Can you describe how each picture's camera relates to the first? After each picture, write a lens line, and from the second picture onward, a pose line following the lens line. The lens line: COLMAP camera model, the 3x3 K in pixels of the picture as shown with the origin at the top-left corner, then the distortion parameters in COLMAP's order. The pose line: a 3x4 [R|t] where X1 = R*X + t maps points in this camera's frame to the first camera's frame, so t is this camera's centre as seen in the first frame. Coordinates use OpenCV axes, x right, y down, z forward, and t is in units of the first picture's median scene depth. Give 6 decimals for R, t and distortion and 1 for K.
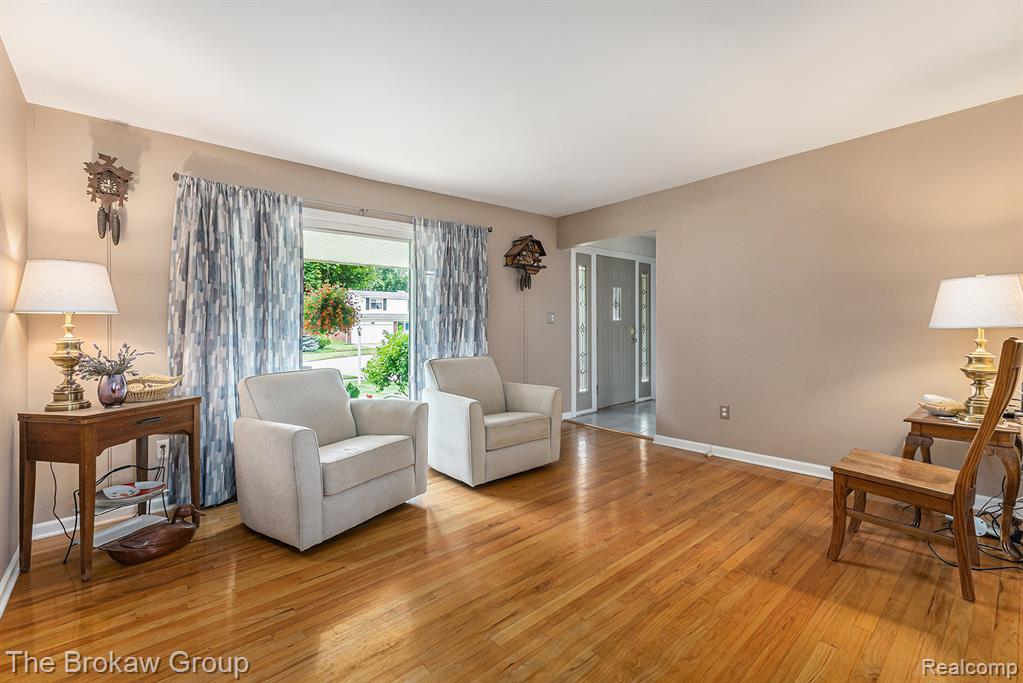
lens RADIAL K [[439.4, 0, 512.8], [0, 439.4, 337.7], [0, 0, 1]] dist [0.005295, -0.000229]
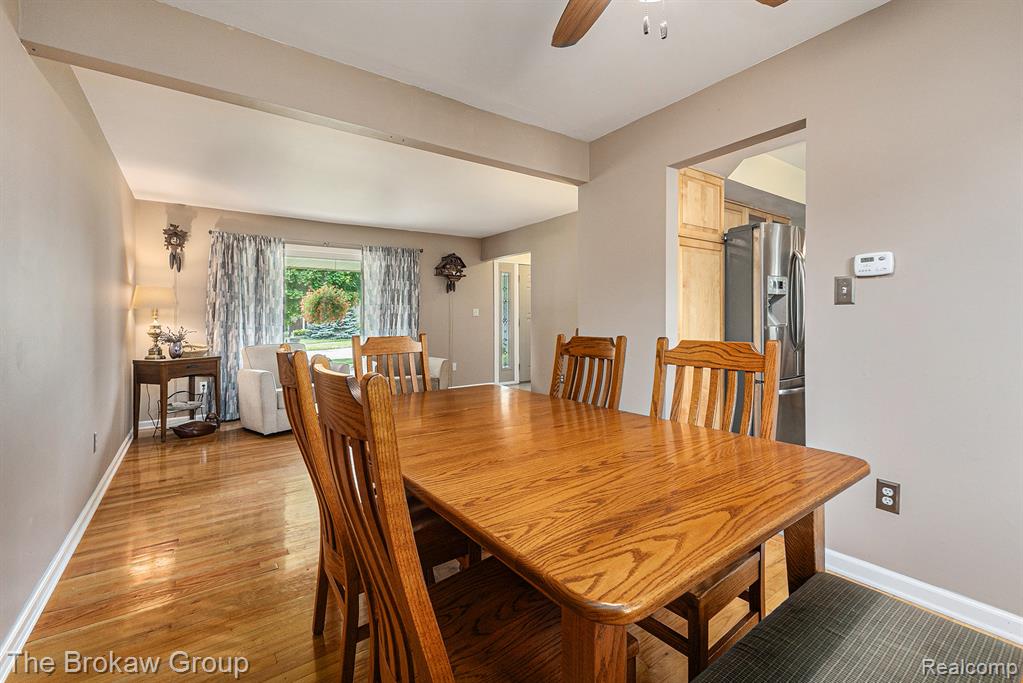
lens RADIAL K [[439.4, 0, 509.9], [0, 439.4, 334.1], [0, 0, 1]] dist [0.005295, -0.000229]
pose [[0.993763, 0.011315, -0.110940, 0.609378], [-0.009889, 0.999861, 0.013389, 0.005904], [0.111076, -0.012209, 0.993737, -0.605444]]
